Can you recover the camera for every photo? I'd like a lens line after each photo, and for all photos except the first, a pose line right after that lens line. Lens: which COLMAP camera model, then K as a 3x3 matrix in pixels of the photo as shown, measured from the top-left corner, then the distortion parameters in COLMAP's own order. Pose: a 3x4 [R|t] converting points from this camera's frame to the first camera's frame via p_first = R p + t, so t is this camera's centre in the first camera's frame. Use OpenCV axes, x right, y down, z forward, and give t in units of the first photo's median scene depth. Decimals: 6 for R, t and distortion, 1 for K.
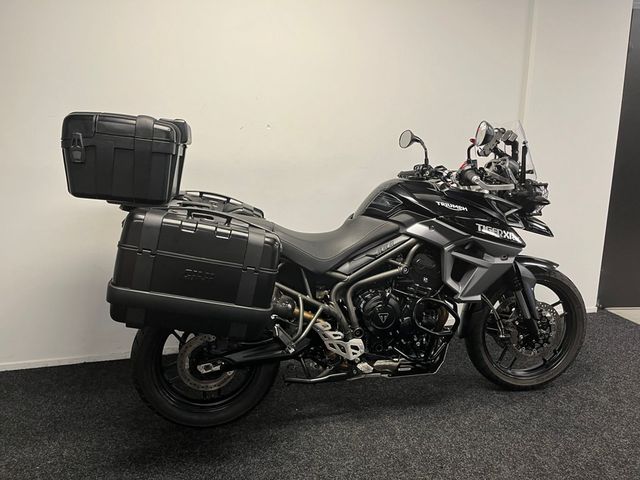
lens RADIAL K [[488.9, 0, 327.8], [0, 488.9, 232.6], [0, 0, 1]] dist [0.077862, -0.104378]
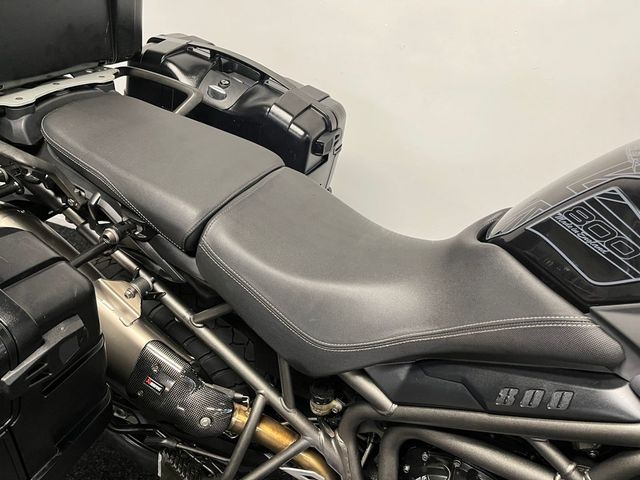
lens RADIAL K [[488.9, 0, 317.9], [0, 488.9, 236.0], [0, 0, 1]] dist [0.077862, -0.104378]
pose [[0.797927, 0.343958, -0.494980, 0.127179], [-0.130669, 0.900379, 0.415023, -0.148036], [0.588420, -0.266479, 0.763381, 0.738364]]
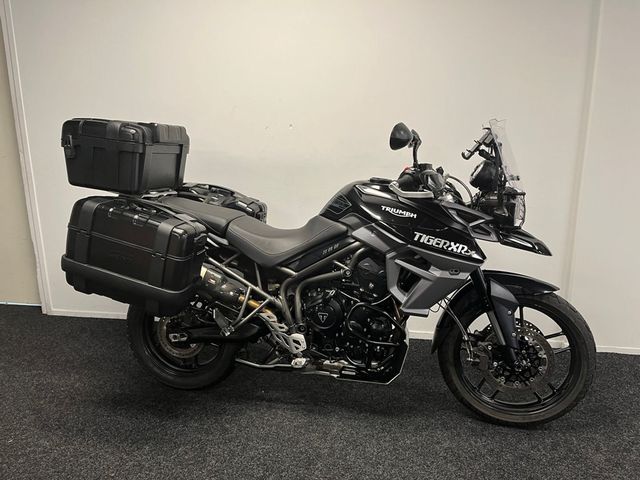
lens RADIAL K [[488.9, 0, 323.9], [0, 488.9, 233.4], [0, 0, 1]] dist [0.077862, -0.104378]
pose [[0.914144, 0.081004, -0.397215, 0.497130], [-0.074452, 0.996714, 0.031918, -0.031299], [0.398495, 0.000396, 0.917170, 0.073922]]
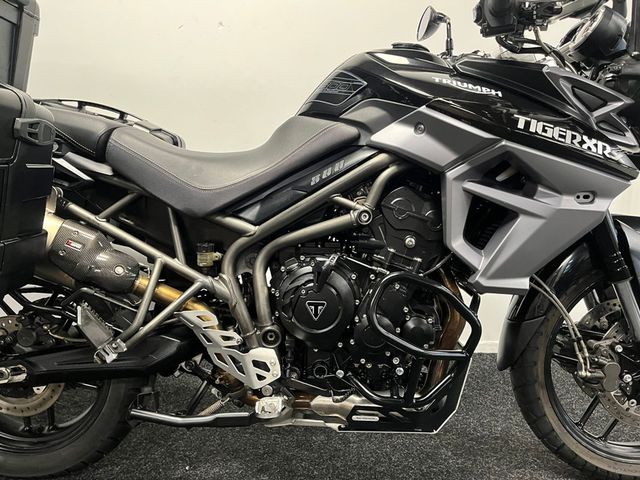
lens RADIAL K [[488.9, 0, 324.2], [0, 488.9, 236.4], [0, 0, 1]] dist [0.077862, -0.104378]
pose [[0.974228, 0.035904, -0.222689, 0.228083], [-0.045003, 0.998341, -0.035921, 0.114881], [0.221030, 0.045017, 0.974227, 0.505286]]
